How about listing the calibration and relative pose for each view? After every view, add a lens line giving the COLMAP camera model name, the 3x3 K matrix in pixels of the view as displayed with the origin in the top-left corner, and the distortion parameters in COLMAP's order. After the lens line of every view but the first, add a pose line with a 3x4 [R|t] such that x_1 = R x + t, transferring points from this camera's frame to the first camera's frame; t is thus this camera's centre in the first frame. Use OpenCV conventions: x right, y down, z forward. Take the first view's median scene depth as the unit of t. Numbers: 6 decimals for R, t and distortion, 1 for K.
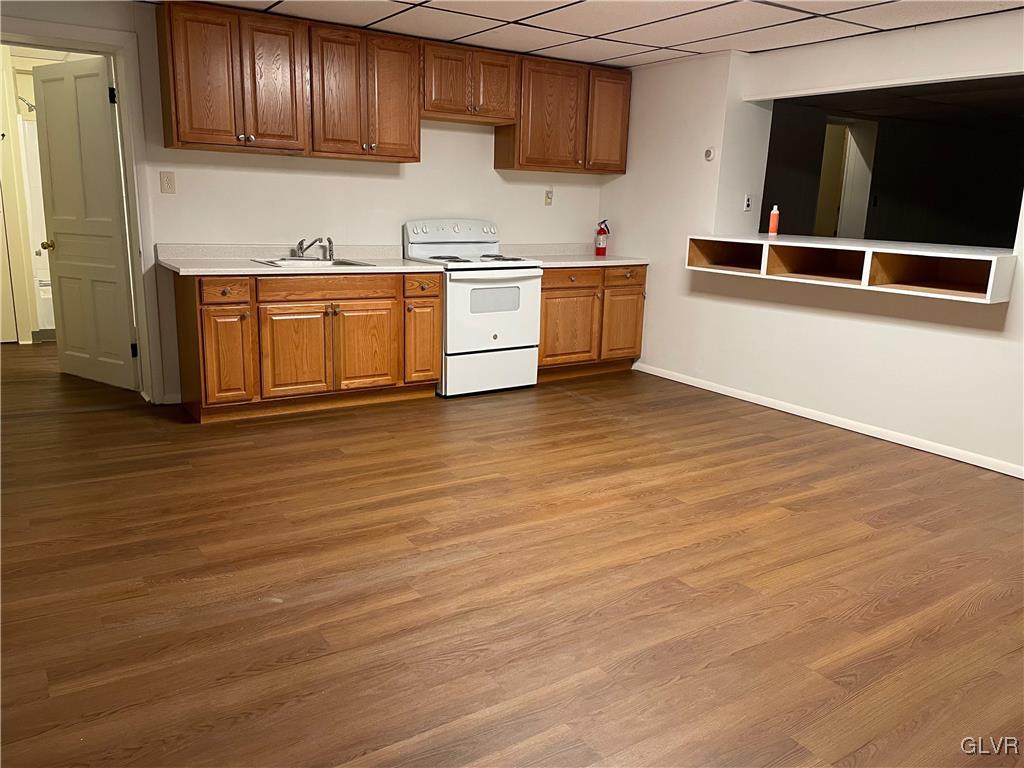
lens RADIAL K [[767.7, 0, 510.2], [0, 767.7, 378.9], [0, 0, 1]] dist [0.108695, -0.146072]
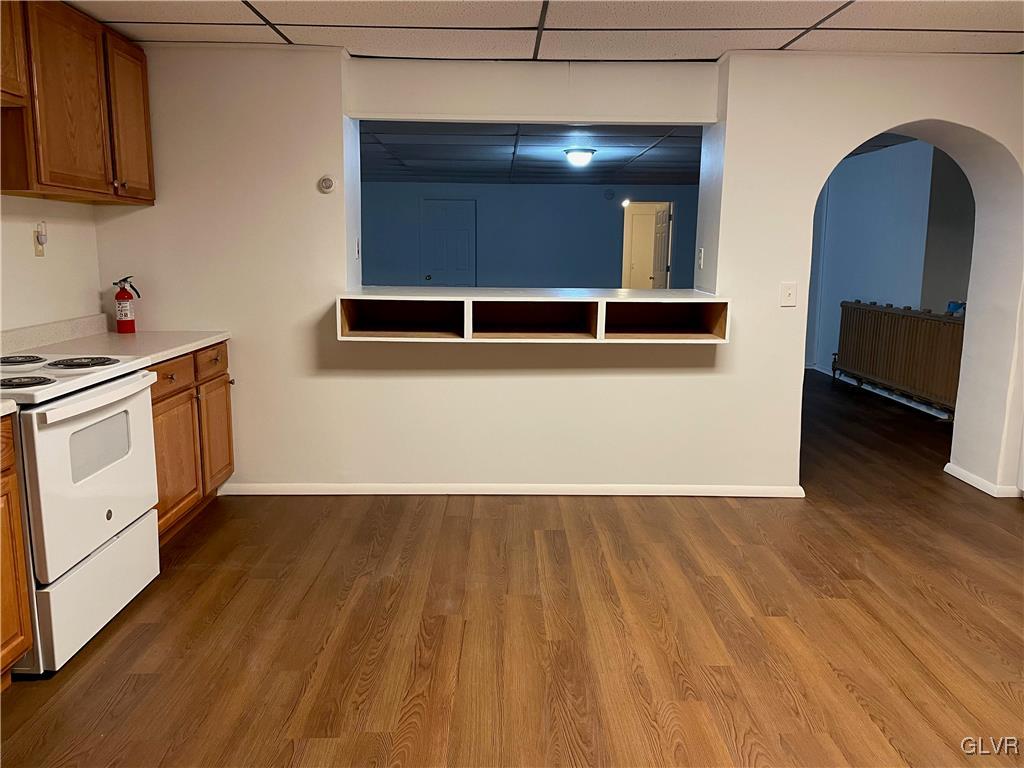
lens RADIAL K [[767.7, 0, 510.2], [0, 767.7, 378.9], [0, 0, 1]] dist [0.108695, -0.146072]
pose [[0.537984, -0.161391, 0.827361, -0.320330], [0.197005, 0.978392, 0.062752, -0.135936], [-0.819611, 0.129234, 0.558154, 0.529588]]
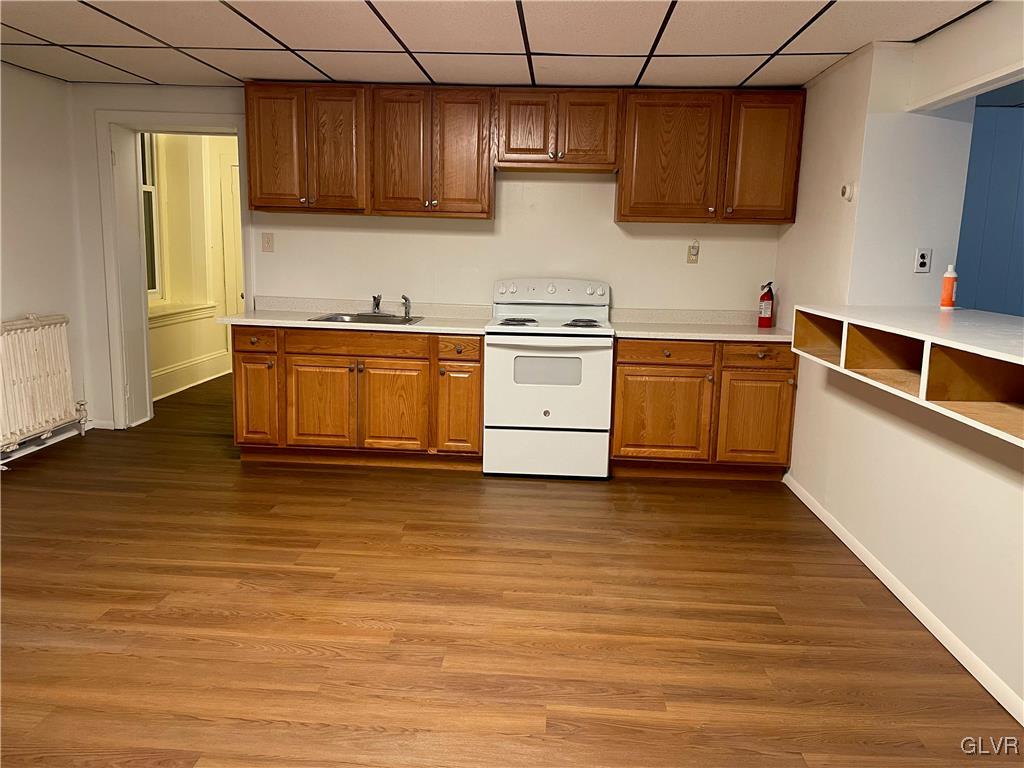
lens RADIAL K [[767.7, 0, 510.2], [0, 767.7, 378.9], [0, 0, 1]] dist [0.108695, -0.146072]
pose [[0.801692, 0.091221, -0.590736, 0.495563], [-0.136480, 0.990115, -0.032325, -0.065908], [0.581948, 0.106539, 0.806217, 0.310716]]
